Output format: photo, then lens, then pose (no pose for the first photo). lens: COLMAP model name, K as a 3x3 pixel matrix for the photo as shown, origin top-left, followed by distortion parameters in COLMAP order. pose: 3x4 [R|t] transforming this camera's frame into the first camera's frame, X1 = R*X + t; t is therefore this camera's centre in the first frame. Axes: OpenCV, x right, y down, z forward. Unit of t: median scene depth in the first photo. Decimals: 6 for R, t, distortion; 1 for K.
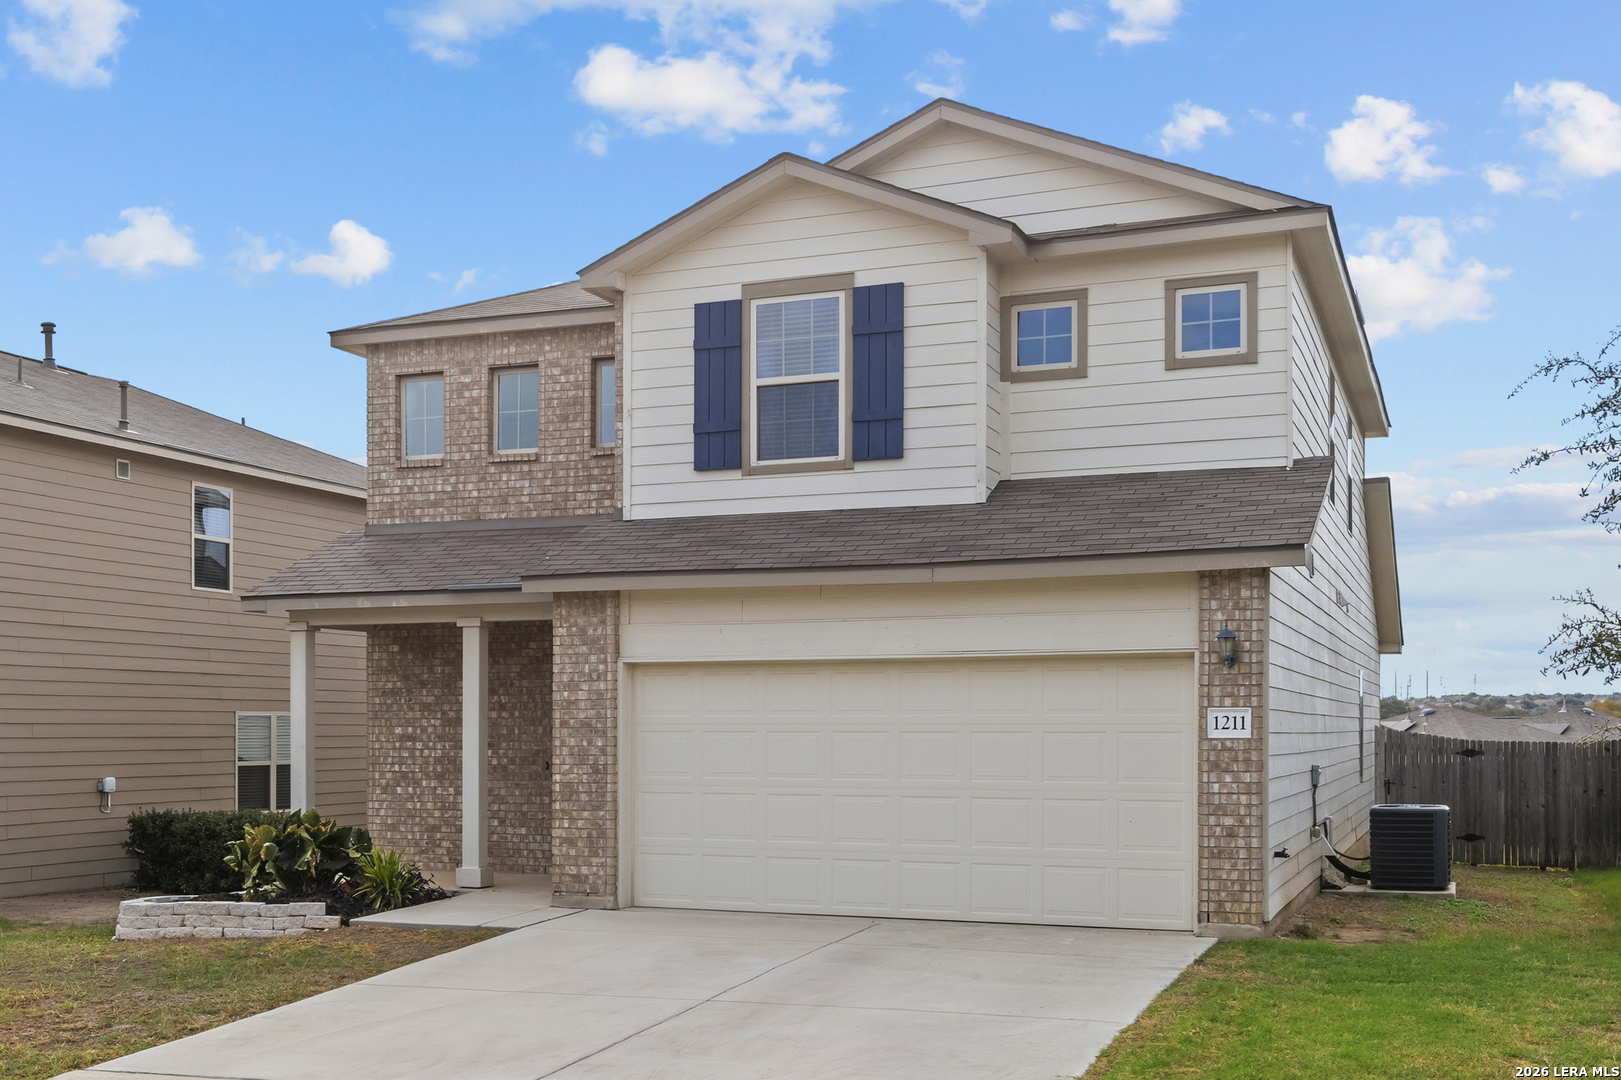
lens RADIAL K [[1813.2, 0, 677.6], [0, 1813.2, 737.8], [0, 0, 1]] dist [0.018446, -0.020110]
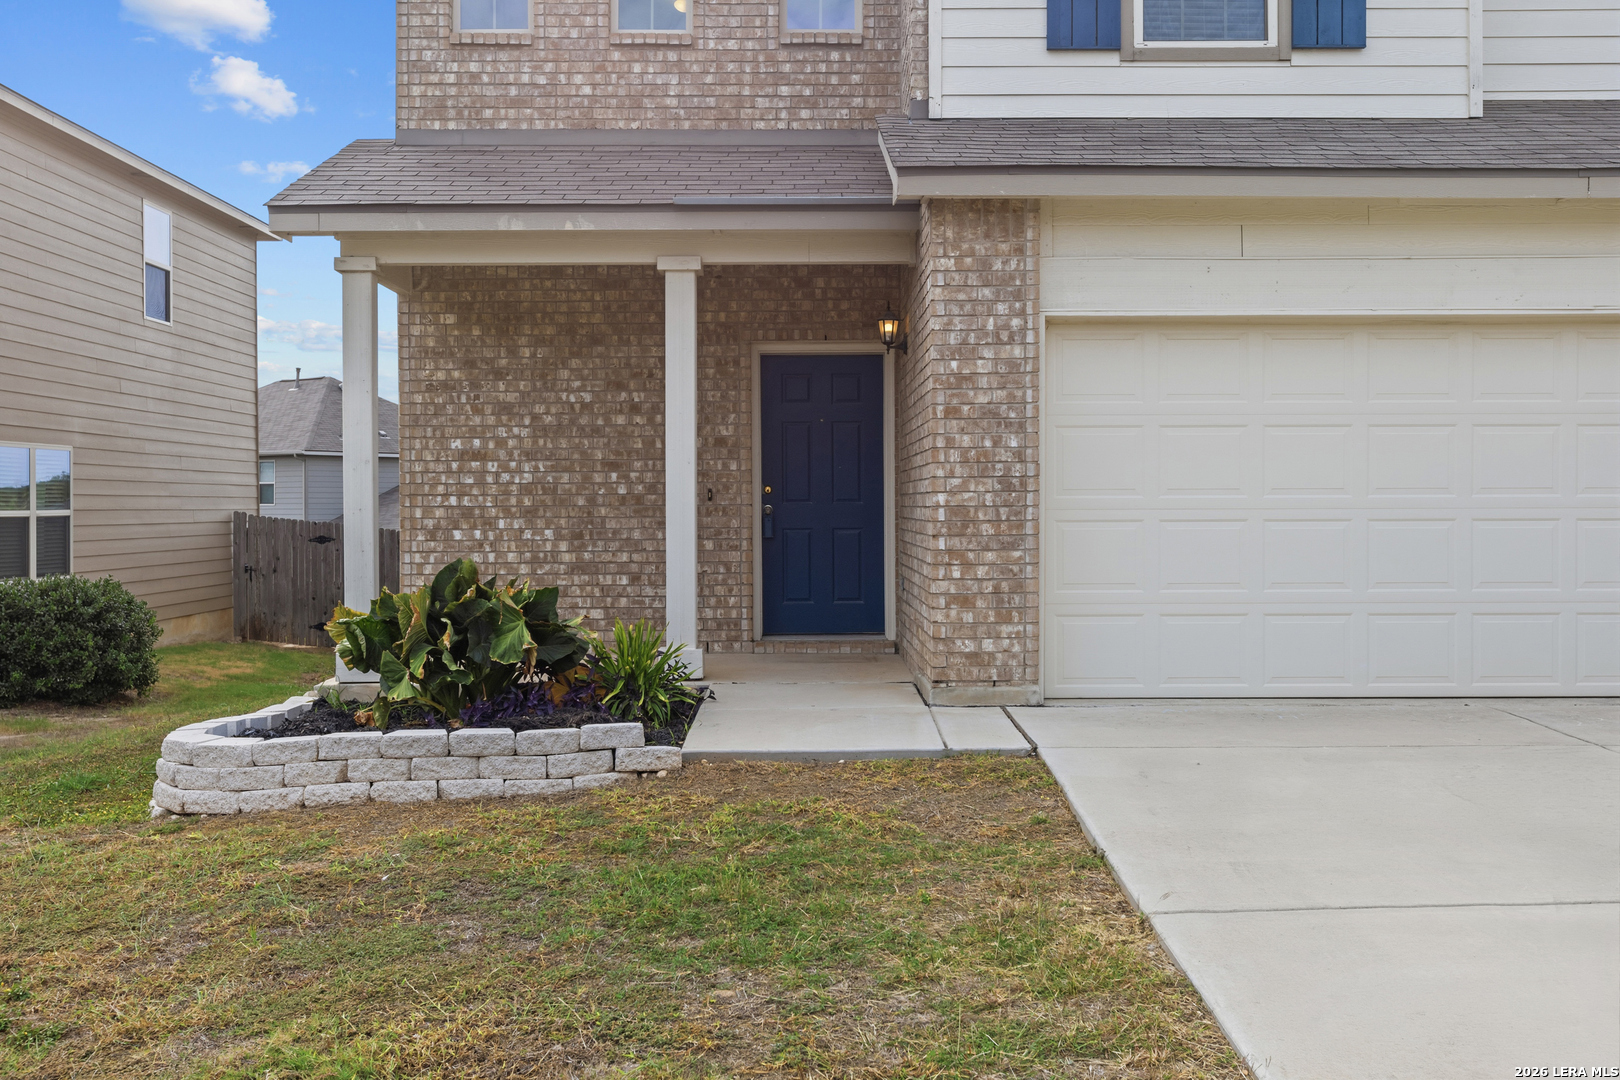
lens RADIAL K [[1555.9, 0, 797.0], [0, 1555.9, 530.6], [0, 0, 1]] dist [-0.013474, 0.006308]
pose [[0.916837, -0.009568, 0.399146, -0.313168], [0.005942, 0.999929, 0.010322, 0.026115], [-0.399217, -0.007092, 0.916829, 0.510065]]
